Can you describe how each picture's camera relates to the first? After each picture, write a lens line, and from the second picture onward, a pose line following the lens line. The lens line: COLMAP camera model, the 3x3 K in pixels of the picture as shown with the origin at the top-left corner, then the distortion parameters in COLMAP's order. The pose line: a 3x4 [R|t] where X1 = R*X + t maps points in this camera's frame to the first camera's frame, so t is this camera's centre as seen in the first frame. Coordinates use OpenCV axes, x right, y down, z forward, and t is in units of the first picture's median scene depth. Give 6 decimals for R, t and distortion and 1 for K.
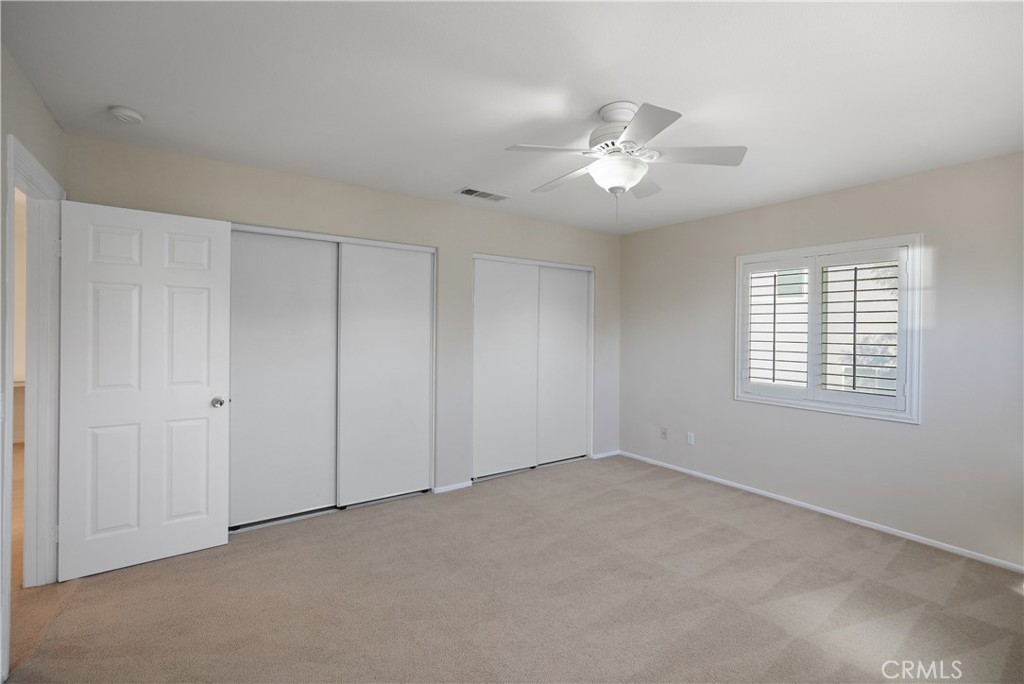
lens RADIAL K [[455.7, 0, 511.3], [0, 455.7, 325.4], [0, 0, 1]] dist [-0.000825, 0.000018]
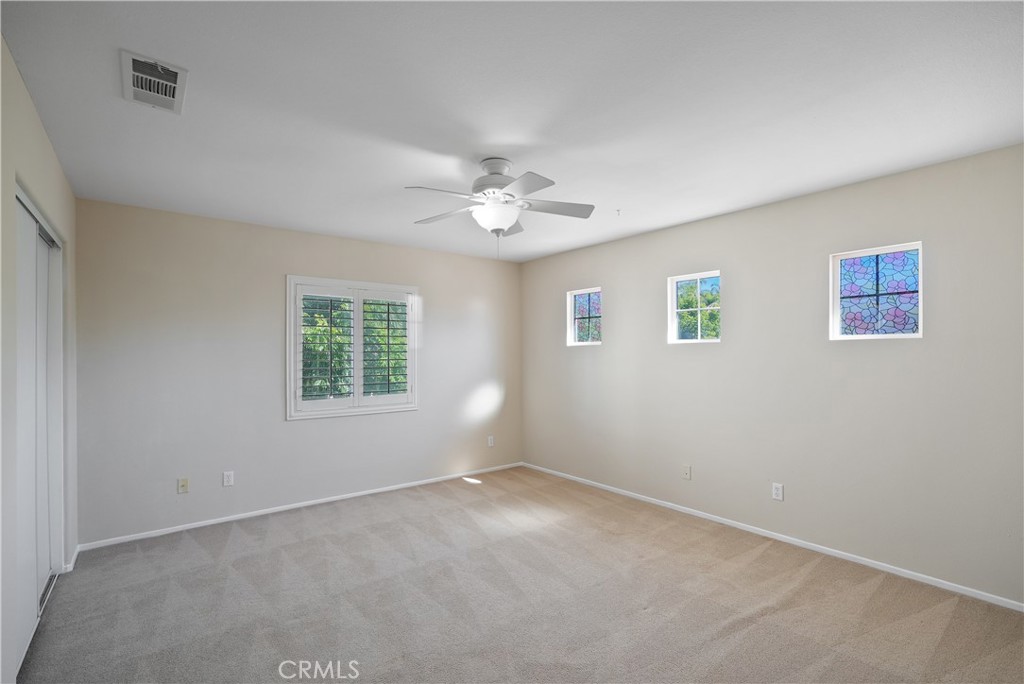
lens RADIAL K [[480.8, 0, 512.4], [0, 480.8, 334.5], [0, 0, 1]] dist [-0.001713, 0.000935]
pose [[-0.060836, 0.029735, 0.997705, -0.750744], [-0.008388, 0.999506, -0.030301, 0.007821], [-0.998113, -0.010212, -0.060557, 0.756015]]
